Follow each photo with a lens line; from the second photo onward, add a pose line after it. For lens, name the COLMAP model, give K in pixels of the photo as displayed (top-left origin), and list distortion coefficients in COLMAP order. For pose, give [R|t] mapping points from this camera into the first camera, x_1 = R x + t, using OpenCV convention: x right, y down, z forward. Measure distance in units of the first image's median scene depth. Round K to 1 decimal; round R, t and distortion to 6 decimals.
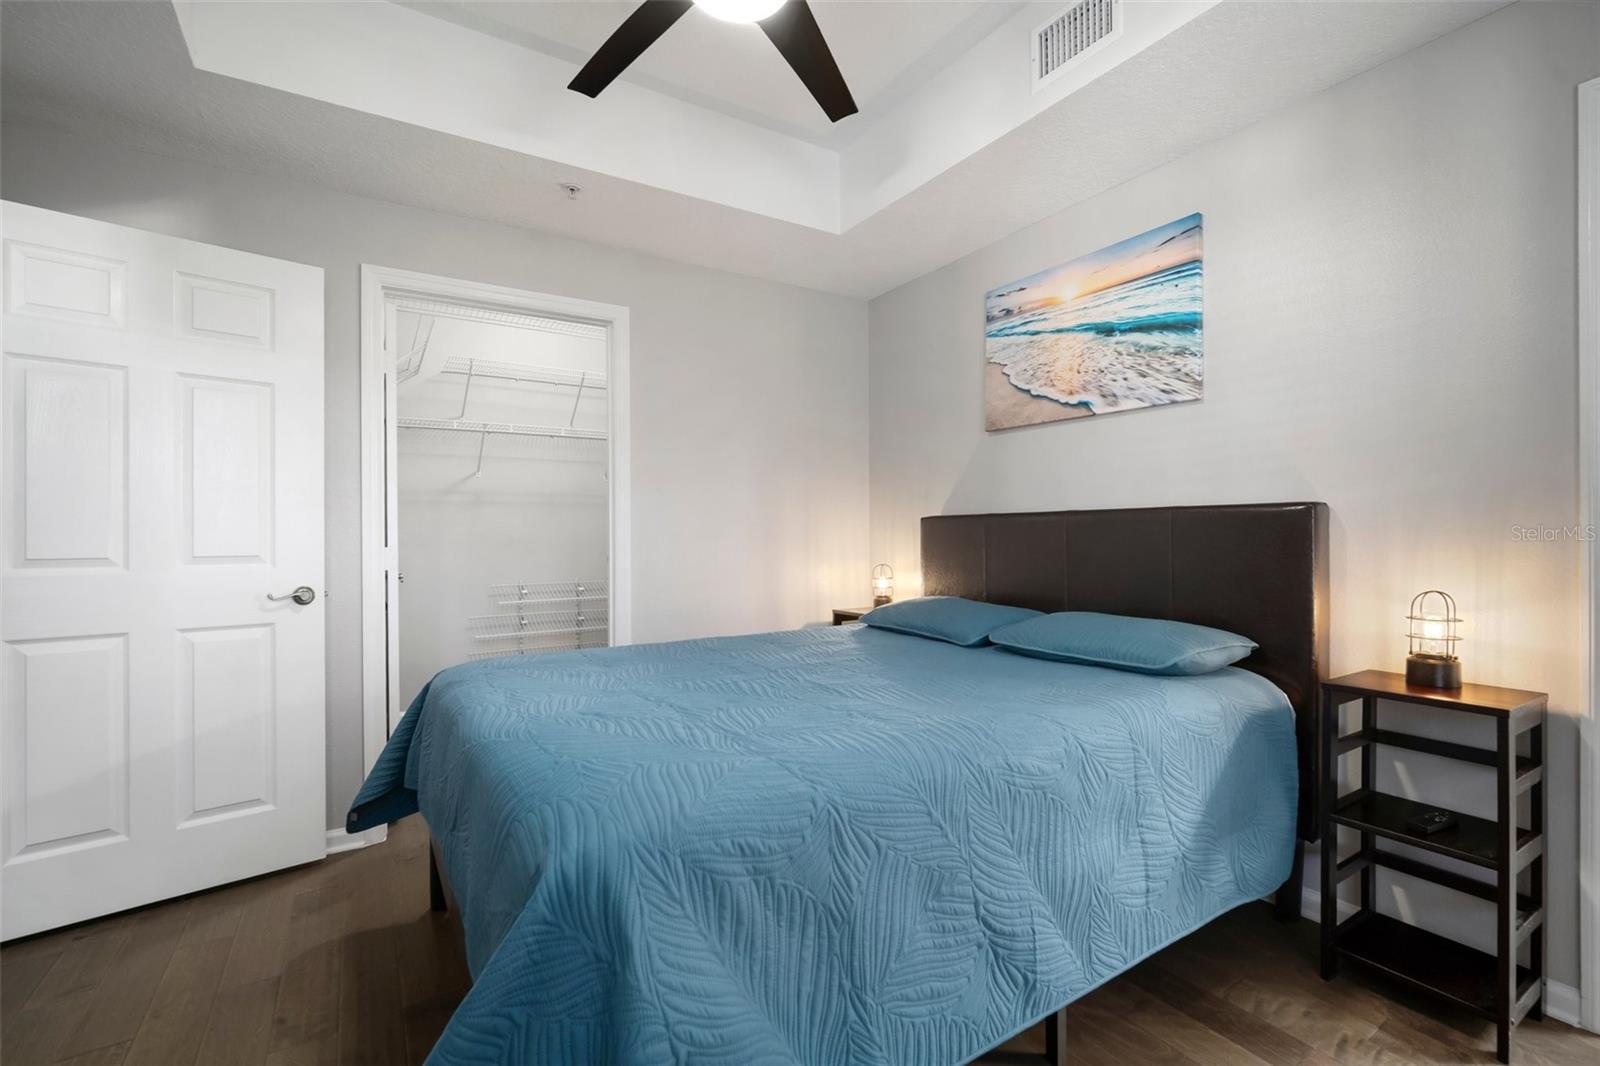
lens RADIAL K [[697.9, 0, 798.8], [0, 697.9, 536.5], [0, 0, 1]] dist [-0.007388, 0.003472]
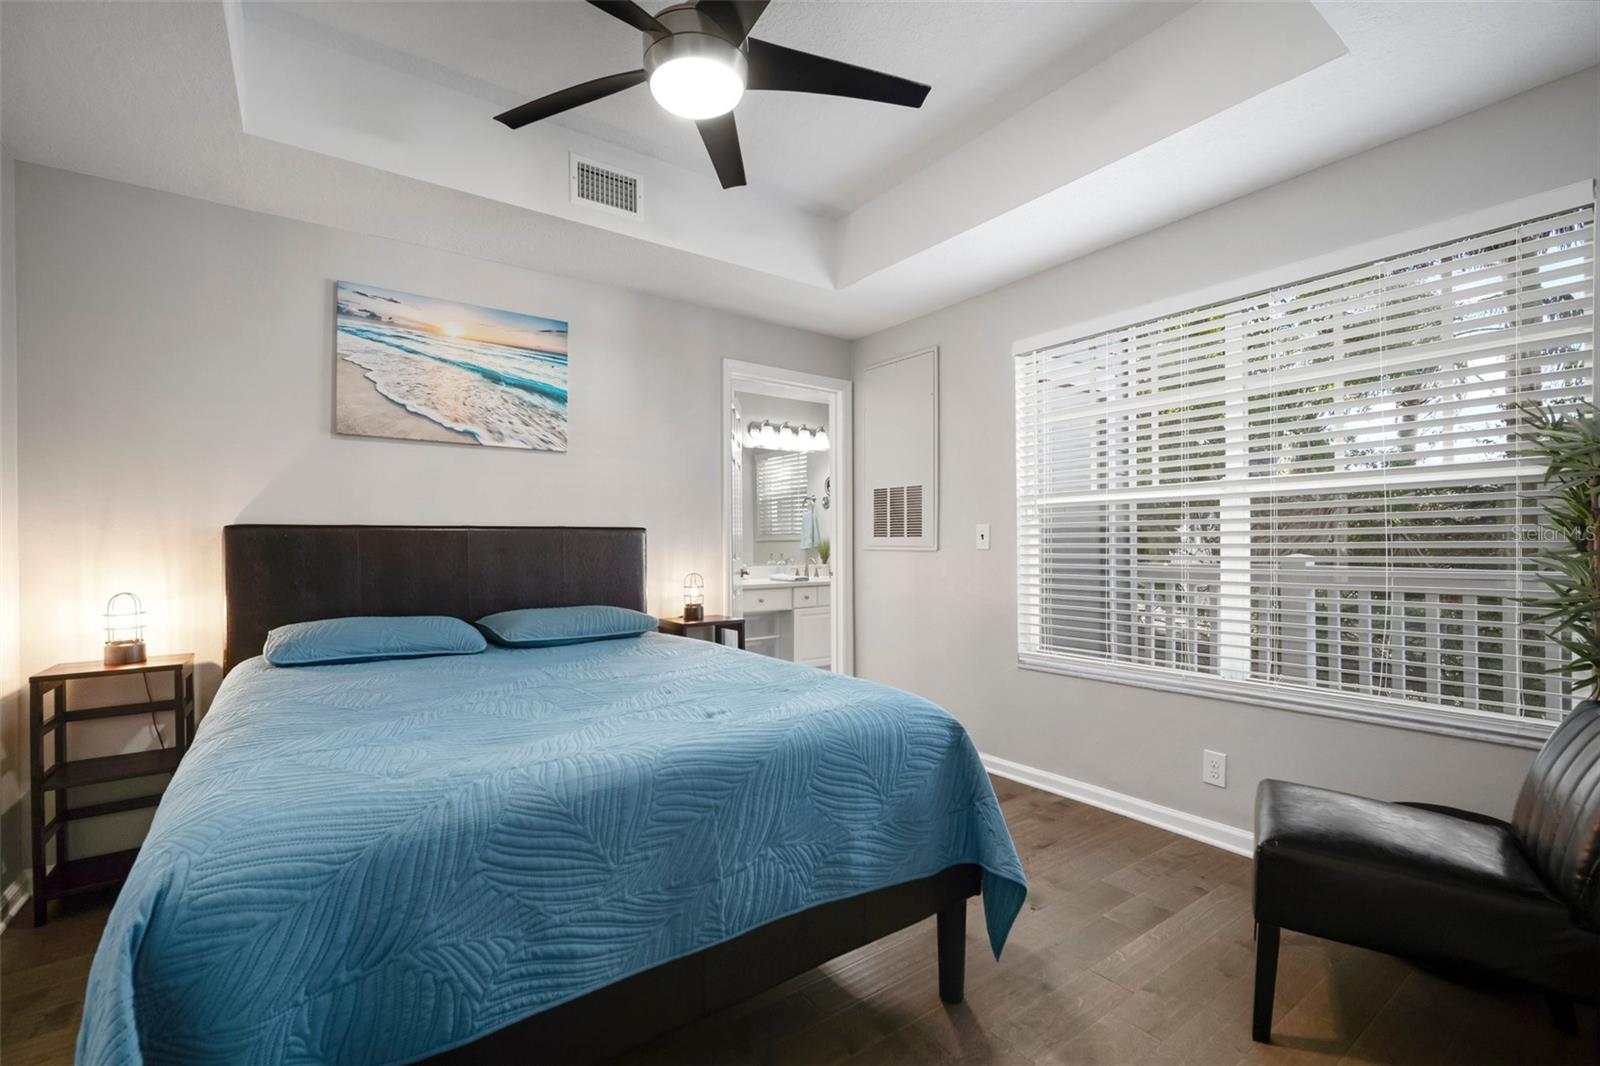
lens RADIAL K [[697.9, 0, 798.8], [0, 697.9, 536.5], [0, 0, 1]] dist [-0.007388, 0.003472]
pose [[-0.061980, 0.009133, 0.998036, -0.778572], [0.007025, 0.999937, -0.008714, -0.006360], [-0.998053, 0.006471, -0.062041, 0.537086]]
